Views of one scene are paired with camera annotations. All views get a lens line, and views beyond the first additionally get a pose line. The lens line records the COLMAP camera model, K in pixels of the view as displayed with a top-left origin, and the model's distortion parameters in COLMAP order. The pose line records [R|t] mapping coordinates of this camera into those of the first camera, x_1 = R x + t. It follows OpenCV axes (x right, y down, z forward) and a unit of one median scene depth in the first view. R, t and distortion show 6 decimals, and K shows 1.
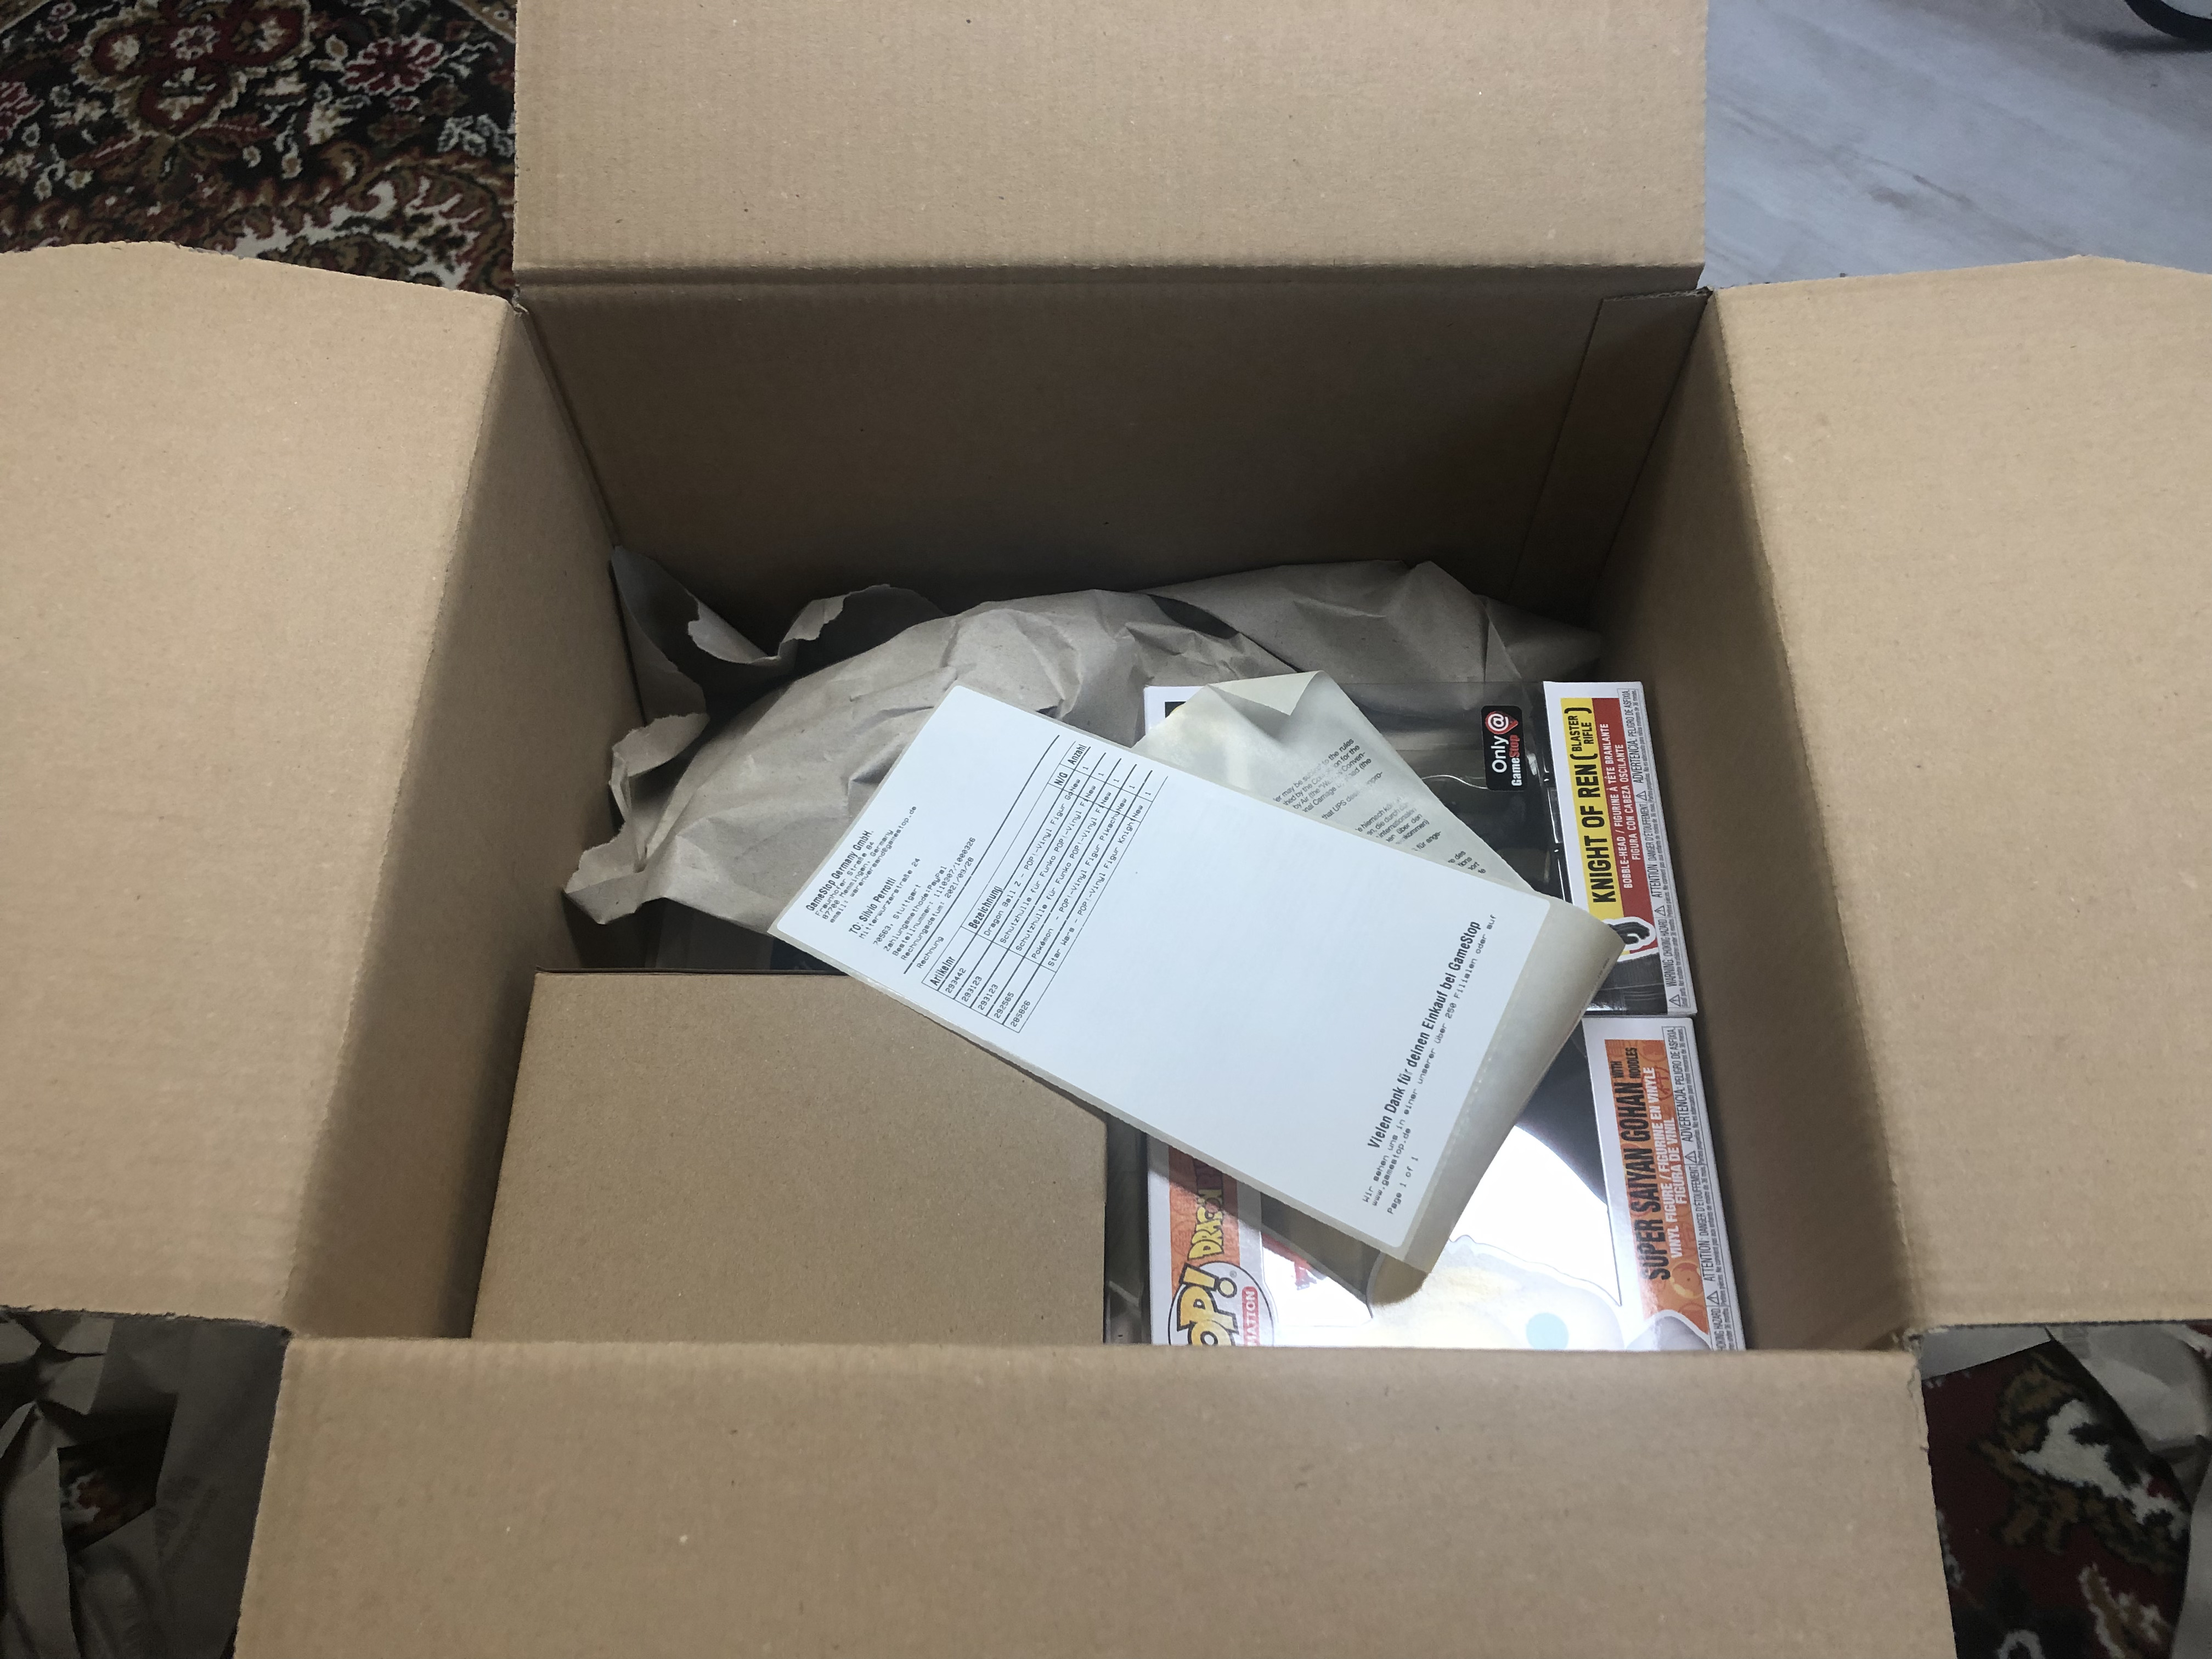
lens RADIAL K [[1764.4, 0, 1117.2], [0, 1764.4, 821.4], [0, 0, 1]] dist [0.033213, -0.031699]
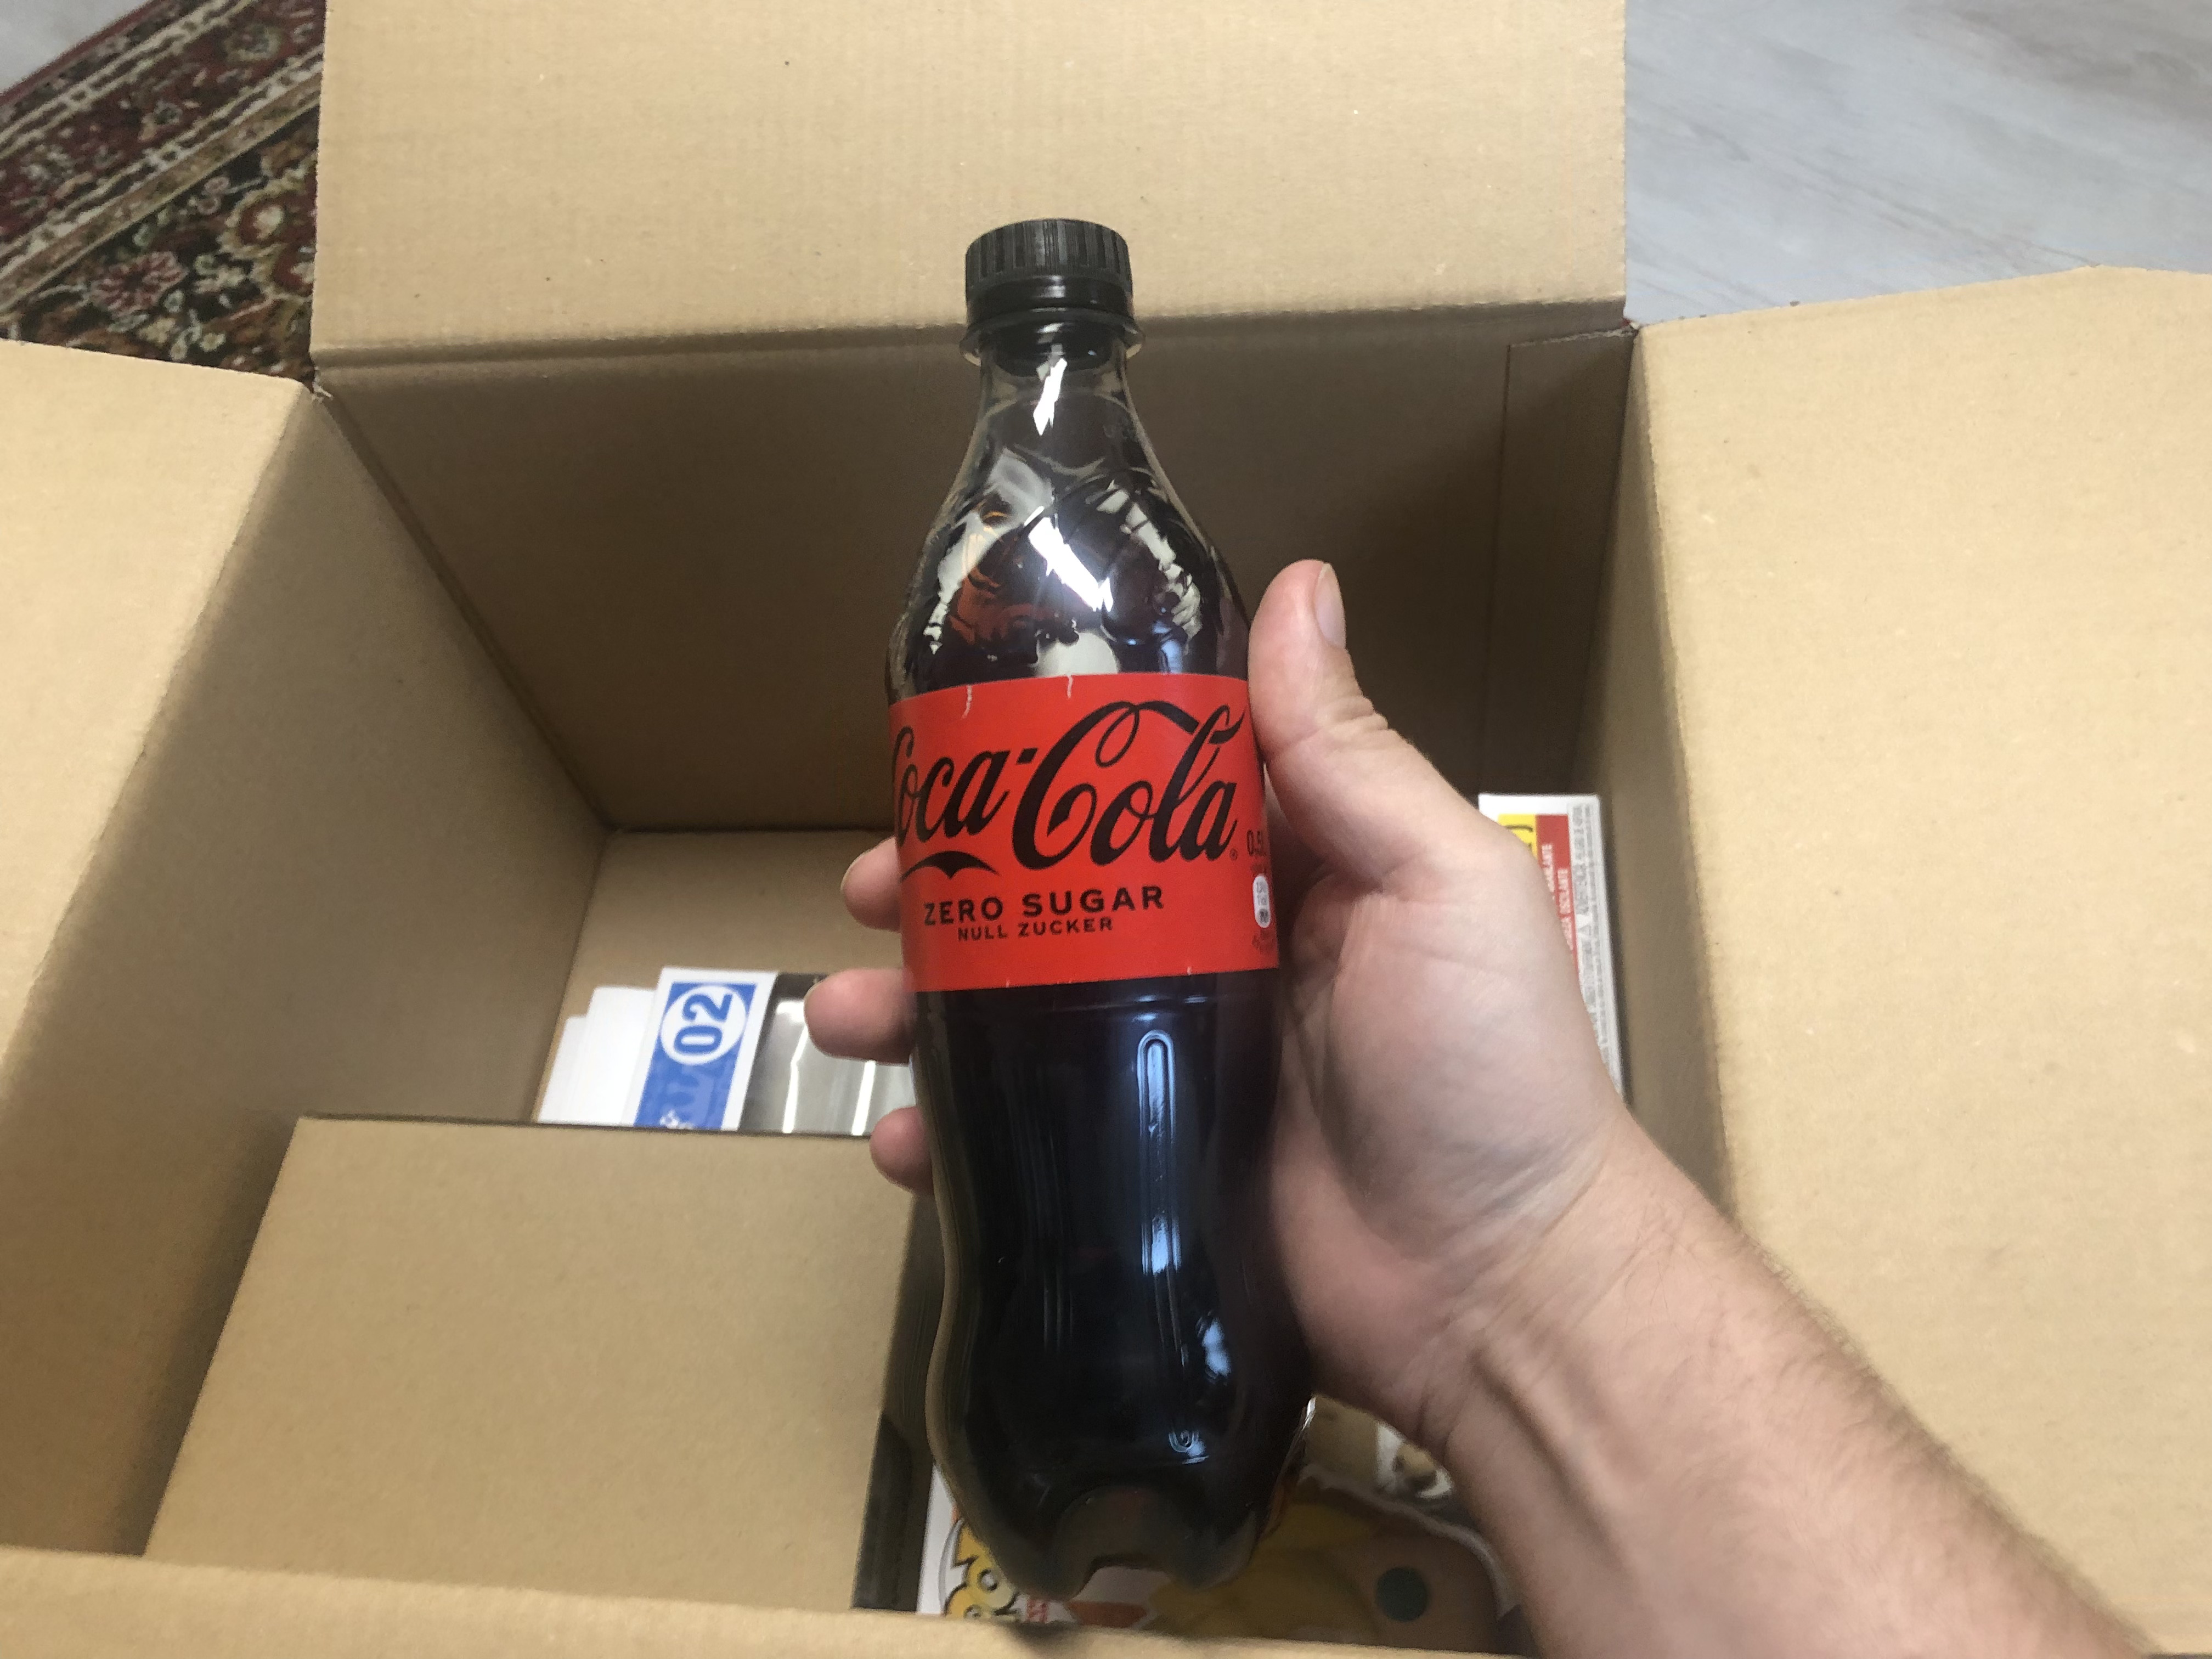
lens RADIAL K [[1807.2, 0, 1133.5], [0, 1807.2, 846.0], [0, 0, 1]] dist [0.009176, 0.008133]
pose [[0.991269, 0.004051, -0.131796, 0.185368], [-0.014706, 0.996689, -0.079967, 0.012937], [0.131036, 0.081207, 0.988046, 0.128372]]
